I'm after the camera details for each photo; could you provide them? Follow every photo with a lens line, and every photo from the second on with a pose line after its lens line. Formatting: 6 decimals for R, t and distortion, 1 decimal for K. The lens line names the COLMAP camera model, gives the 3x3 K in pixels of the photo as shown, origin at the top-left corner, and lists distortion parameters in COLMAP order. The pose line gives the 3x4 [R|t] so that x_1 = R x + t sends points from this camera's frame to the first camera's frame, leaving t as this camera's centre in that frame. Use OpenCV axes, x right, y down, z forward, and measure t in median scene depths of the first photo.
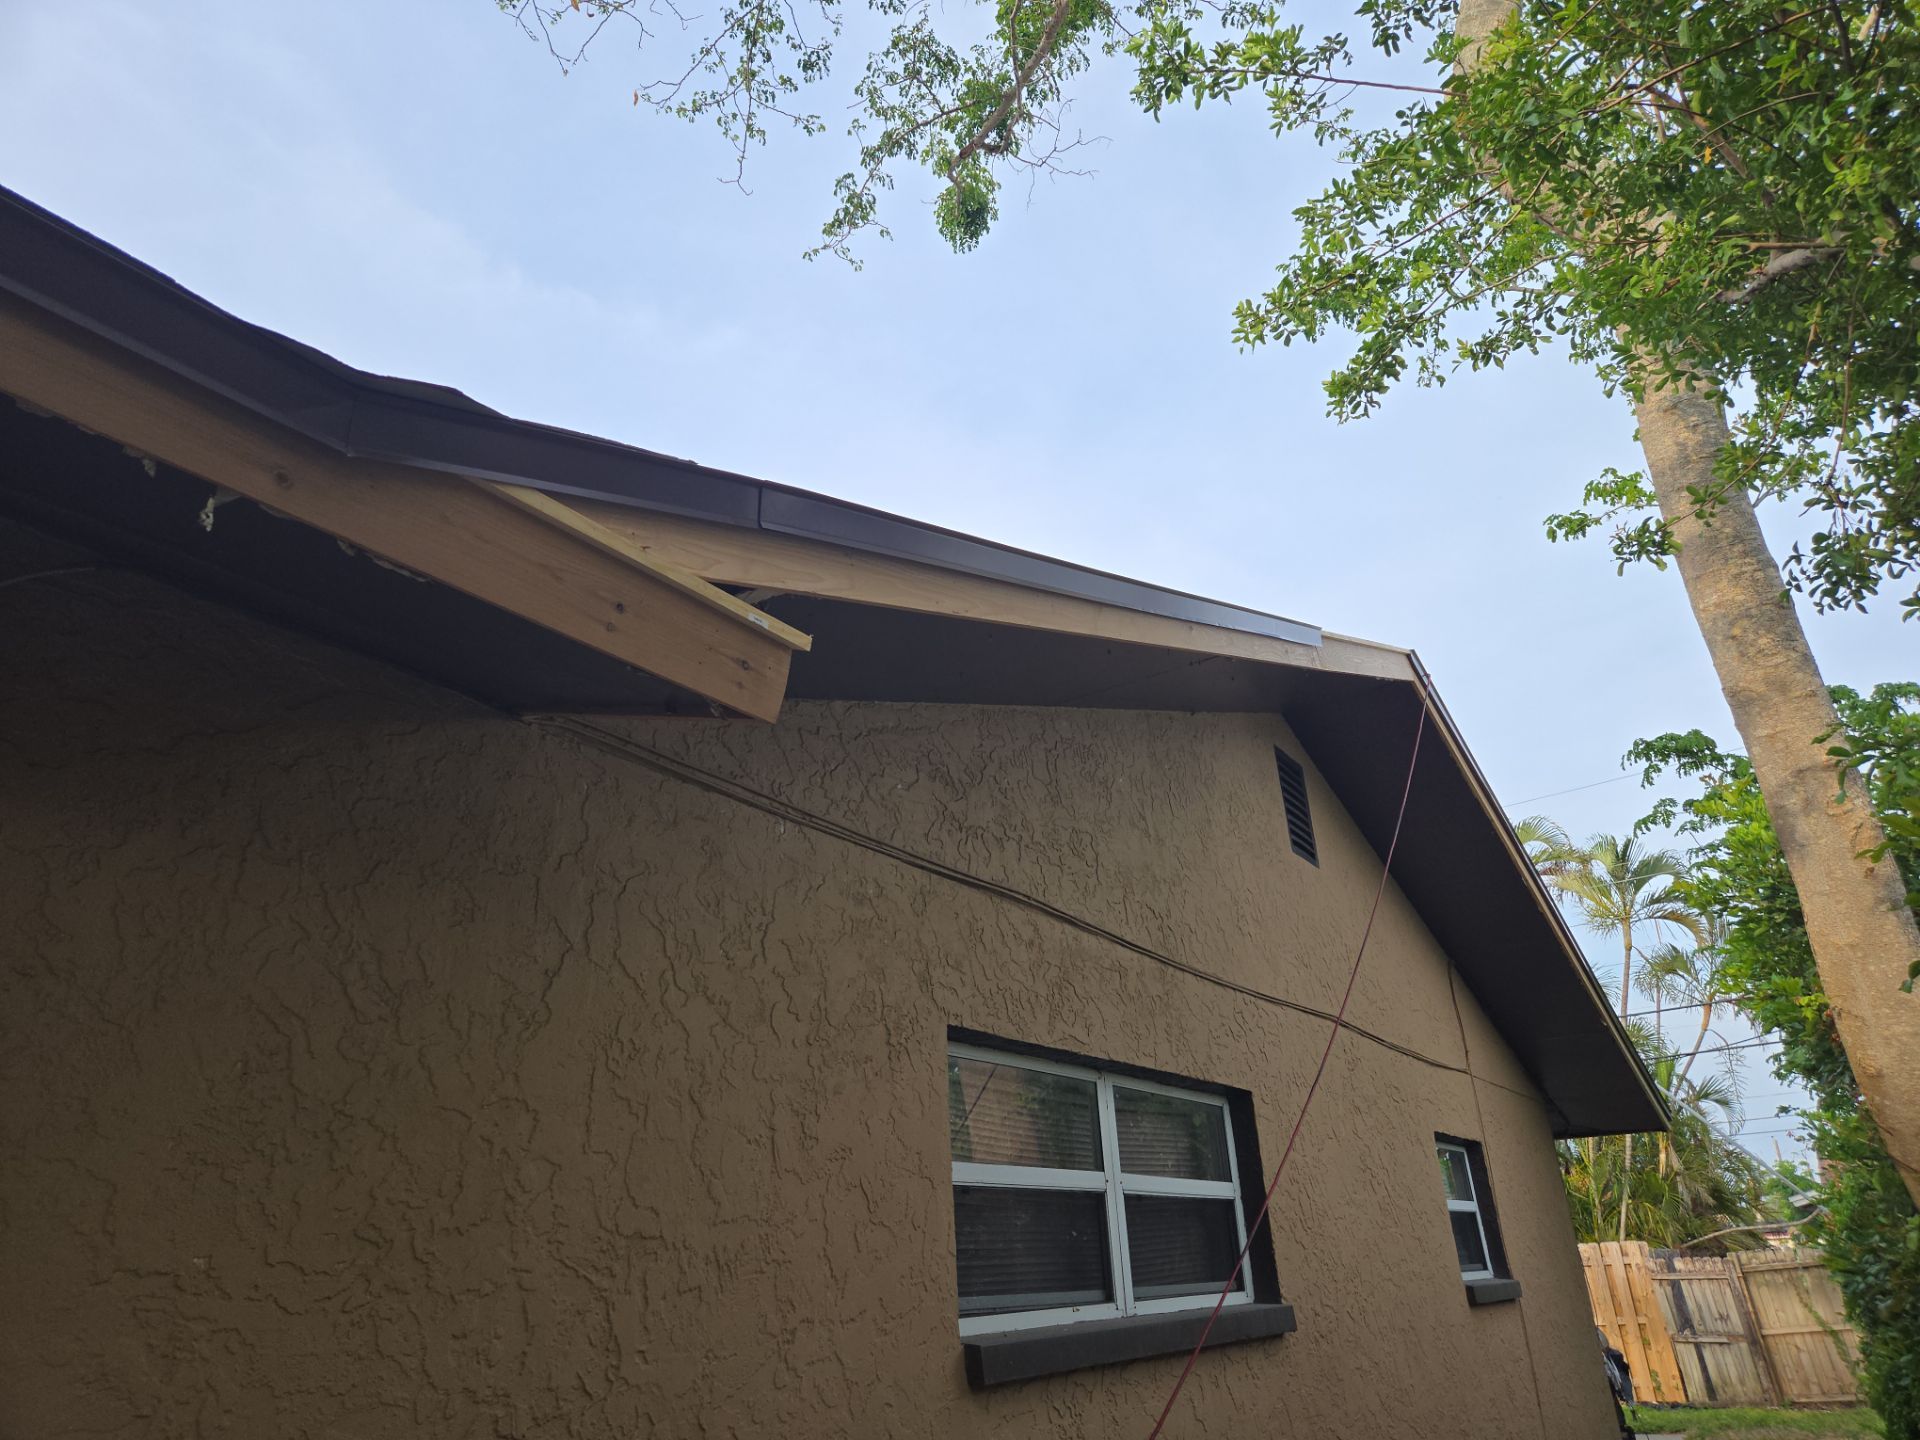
lens RADIAL K [[1279.1, 0, 935.7], [0, 1279.1, 713.6], [0, 0, 1]] dist [0.084128, -0.070663]
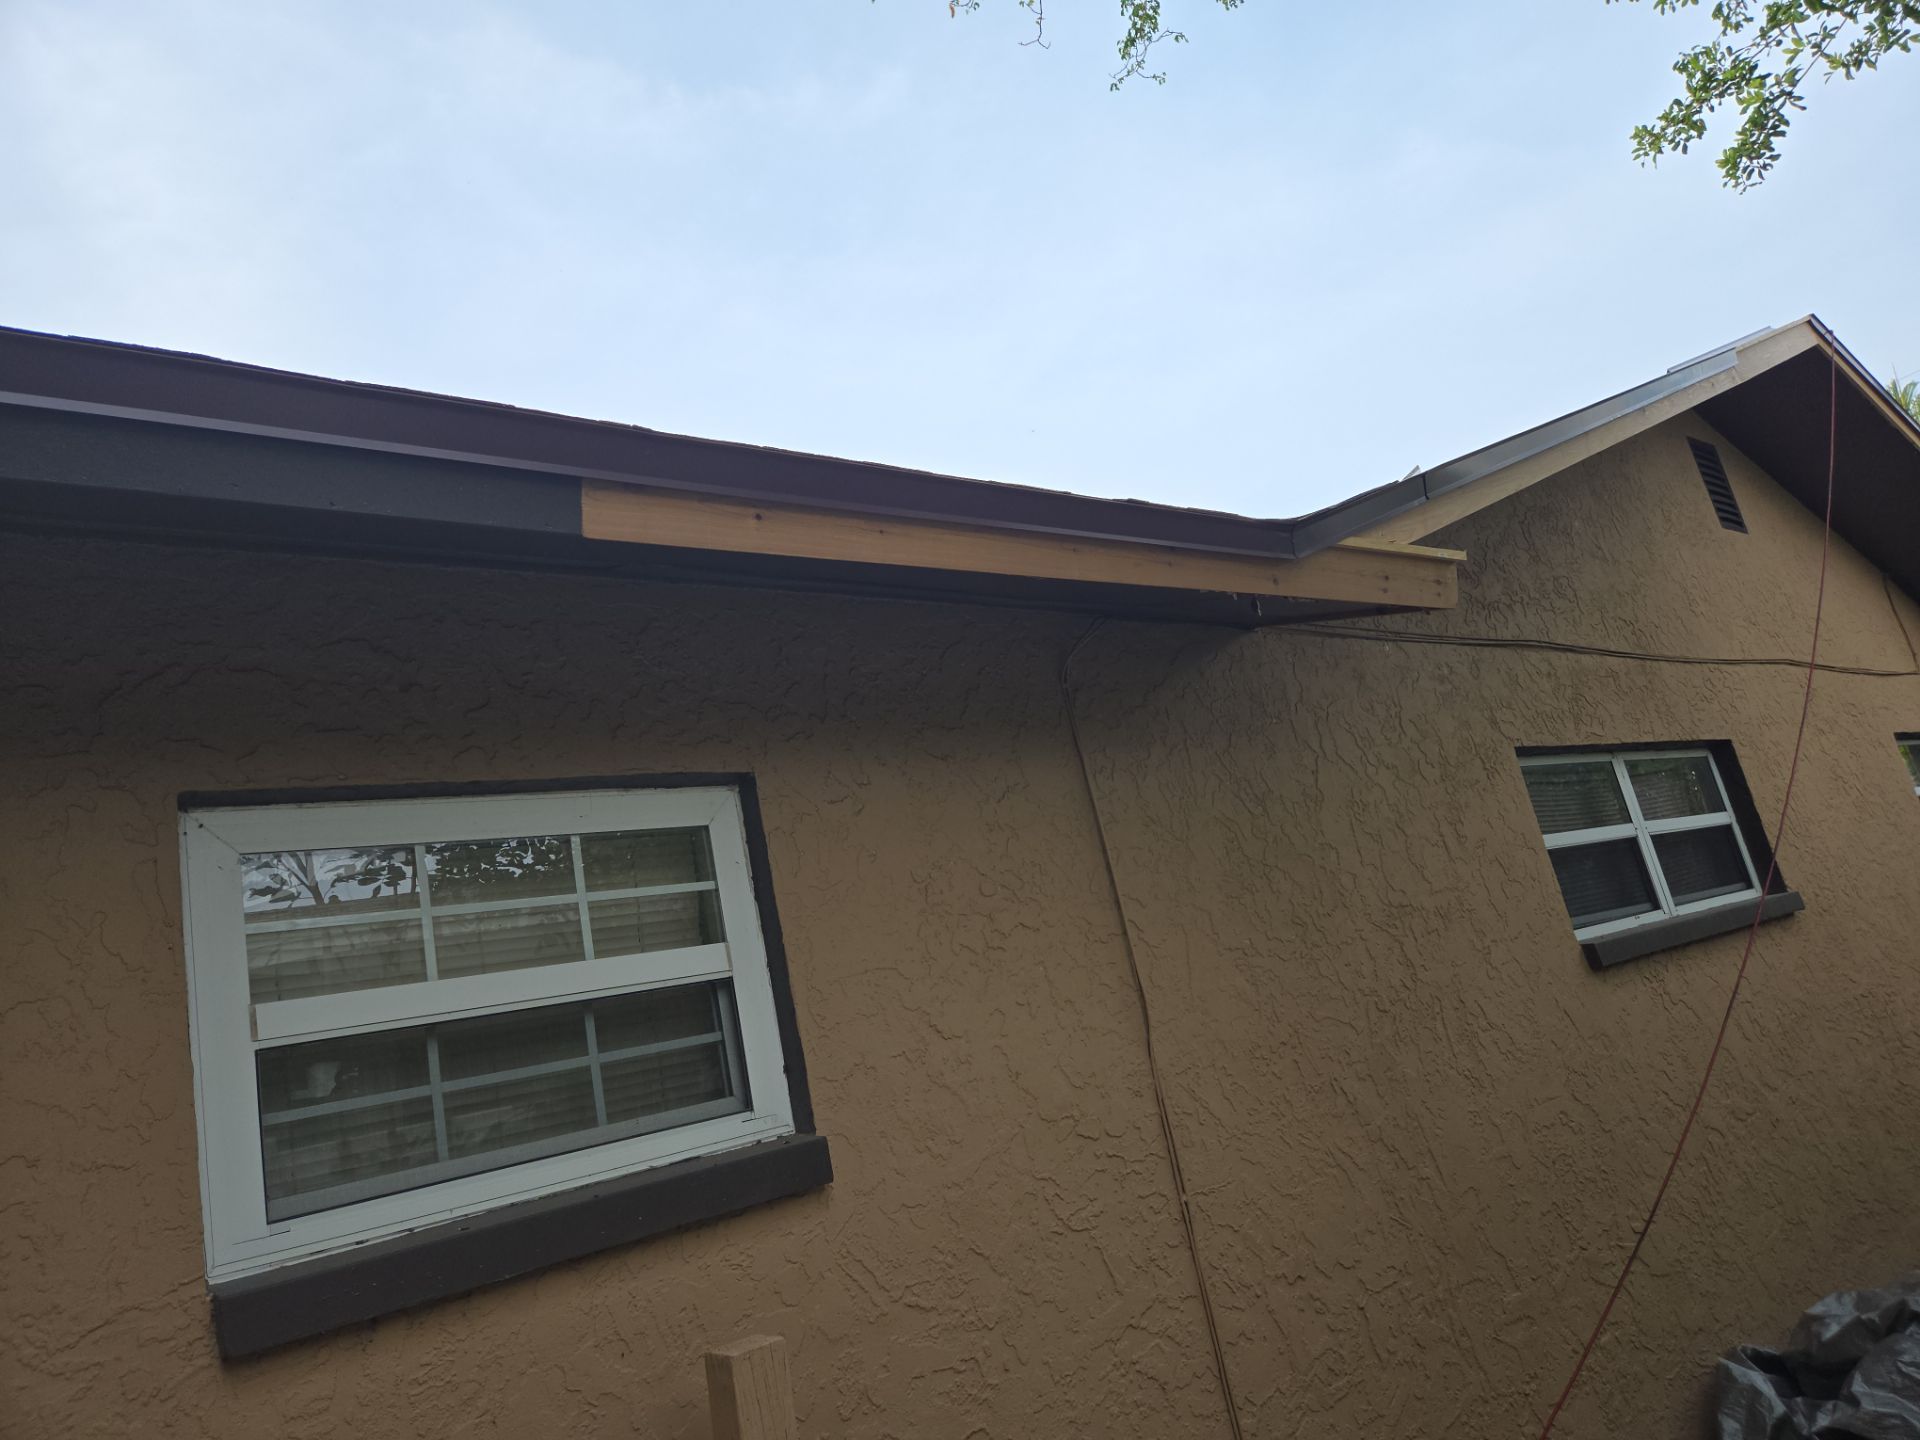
lens RADIAL K [[1279.1, 0, 935.7], [0, 1279.1, 713.6], [0, 0, 1]] dist [0.084128, -0.070663]
pose [[0.944254, -0.218806, -0.245985, -0.190934], [0.262786, 0.951019, 0.162808, -0.158691], [0.198313, -0.218374, 0.955502, -0.397725]]
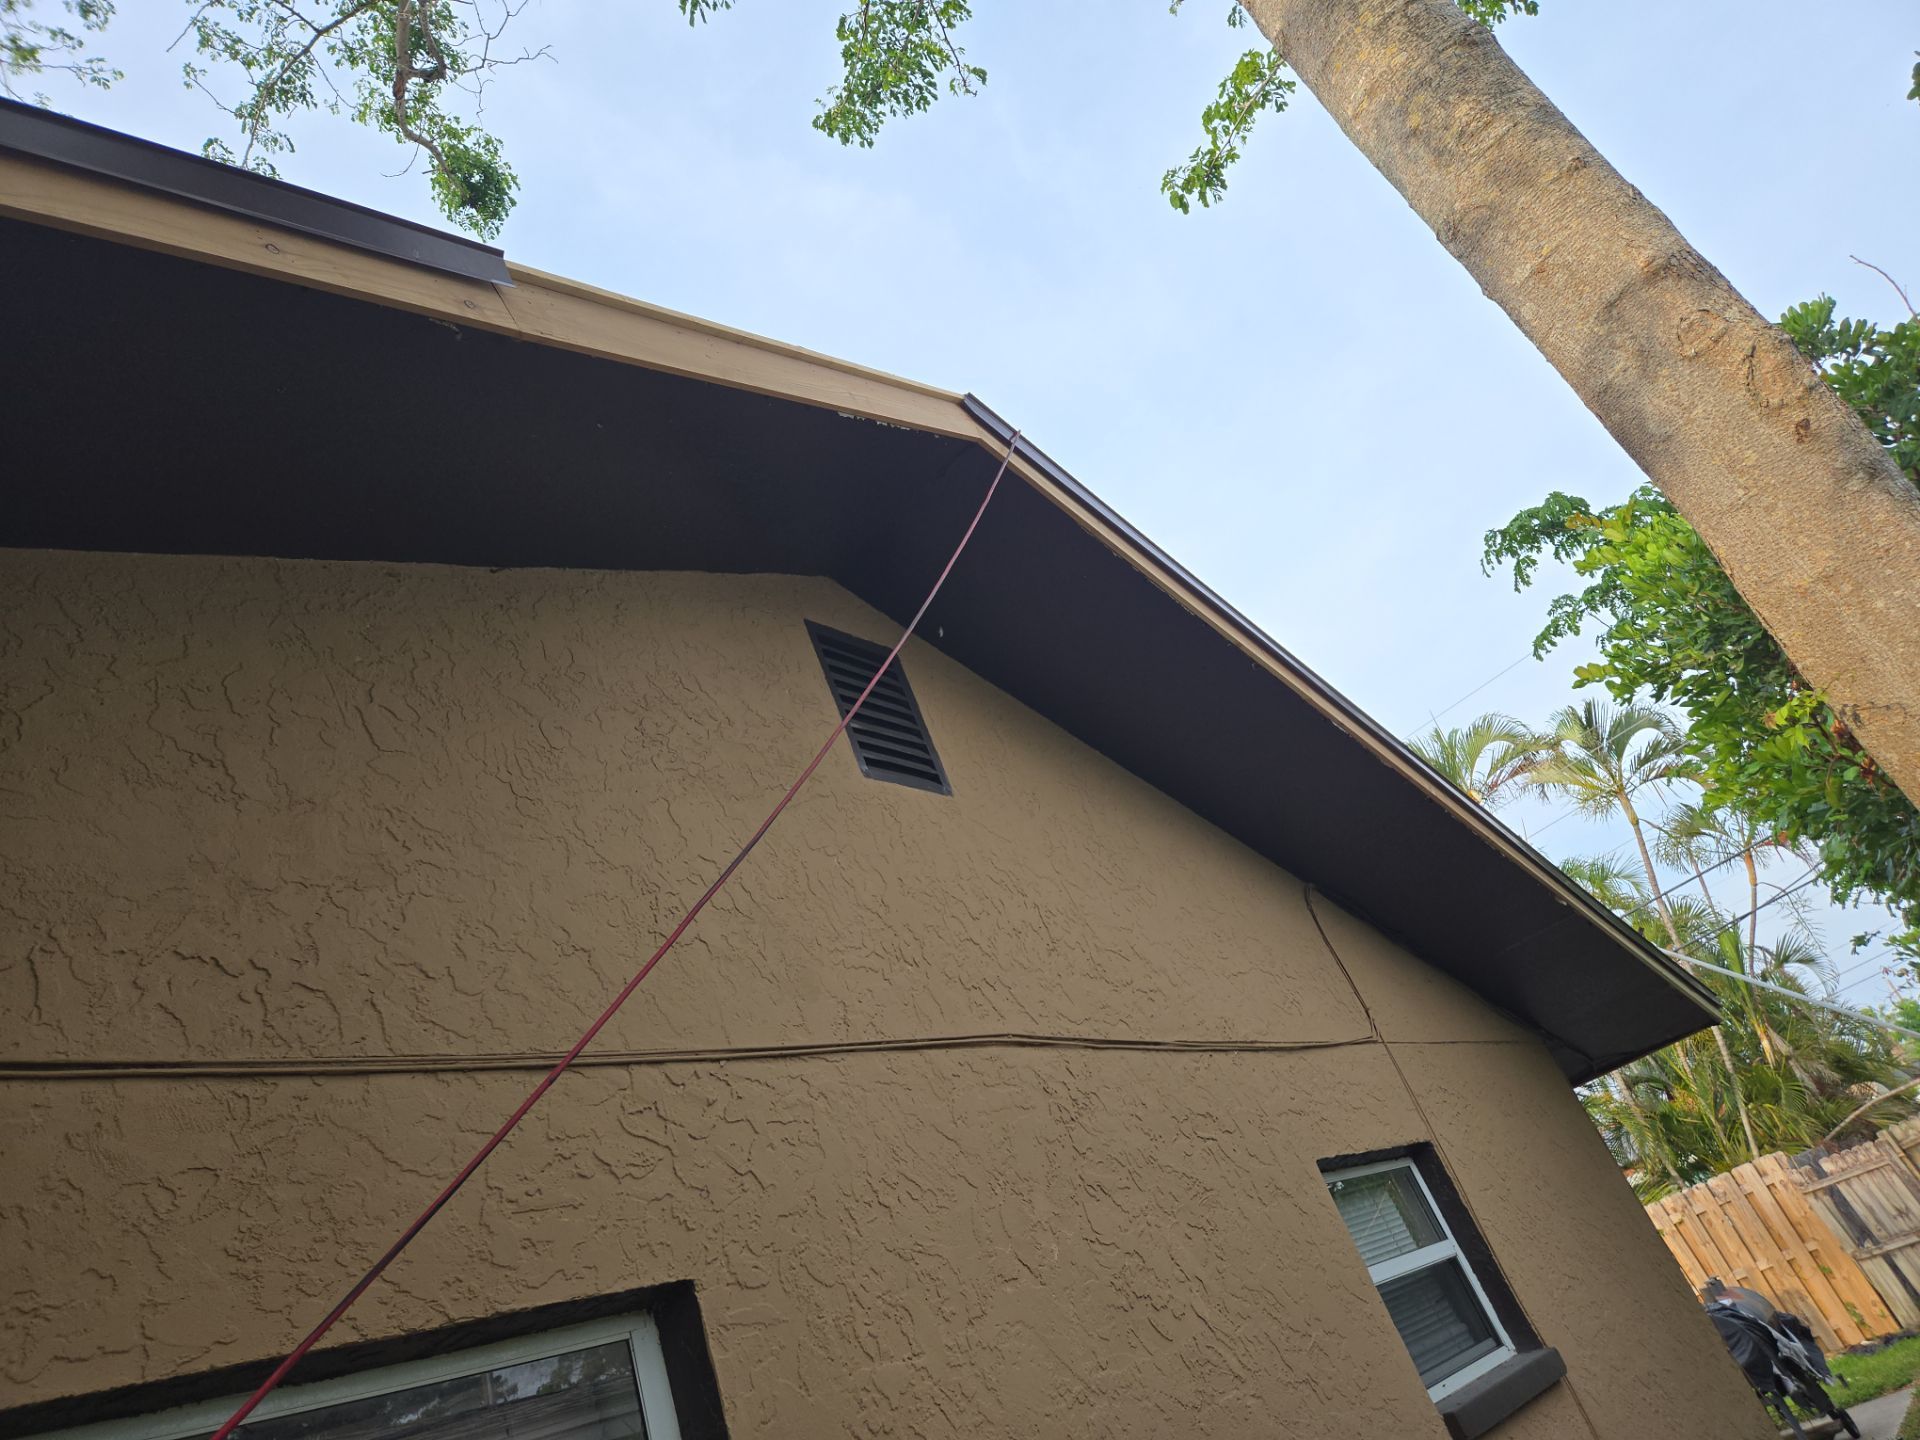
lens RADIAL K [[1243.8, 0, 960.0], [0, 1243.8, 732.2], [0, 0, 1]] dist [0.054213, -0.036836]
pose [[0.947416, -0.319371, 0.020117, 0.466541], [0.319879, 0.943419, -0.087393, 0.223662], [0.008932, 0.089233, 0.995971, 0.680123]]
